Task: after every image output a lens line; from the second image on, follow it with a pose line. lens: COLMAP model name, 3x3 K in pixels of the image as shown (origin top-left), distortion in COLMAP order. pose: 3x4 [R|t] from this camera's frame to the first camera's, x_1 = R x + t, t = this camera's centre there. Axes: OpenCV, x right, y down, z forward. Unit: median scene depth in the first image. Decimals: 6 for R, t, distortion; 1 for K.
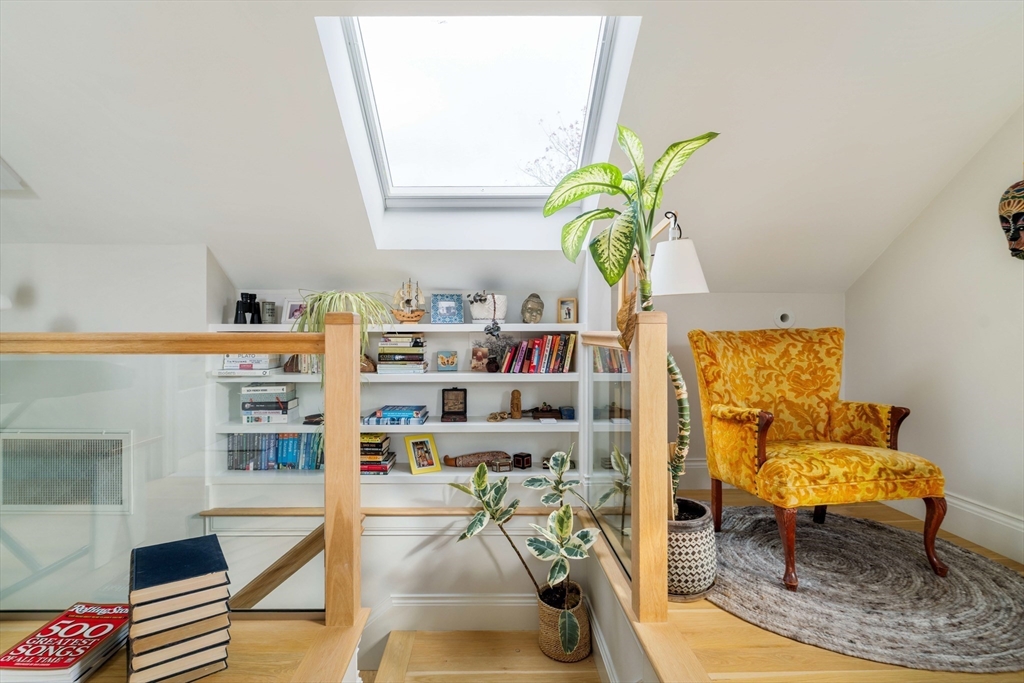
lens RADIAL K [[503.6, 0, 509.7], [0, 503.6, 332.8], [0, 0, 1]] dist [-0.001324, 0.000114]
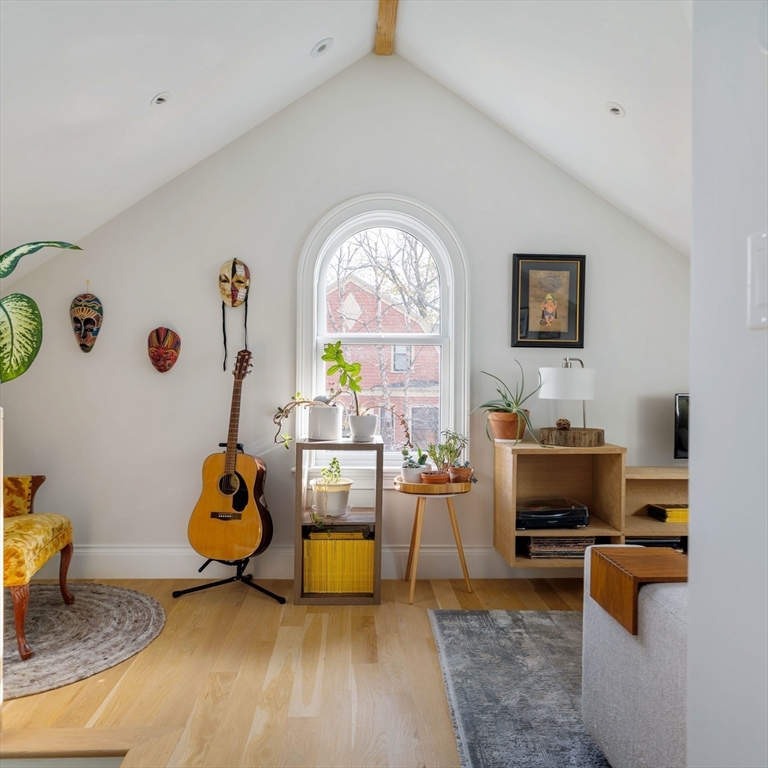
lens RADIAL K [[669.2, 0, 384.0], [0, 669.2, 384.0], [0, 0, 1]] dist [-0.000530, -0.003219]
pose [[-0.035999, -0.006713, 0.999329, -0.941496], [-0.007841, 0.999949, 0.006435, -0.093997], [-0.999321, -0.007604, -0.036050, 0.319079]]
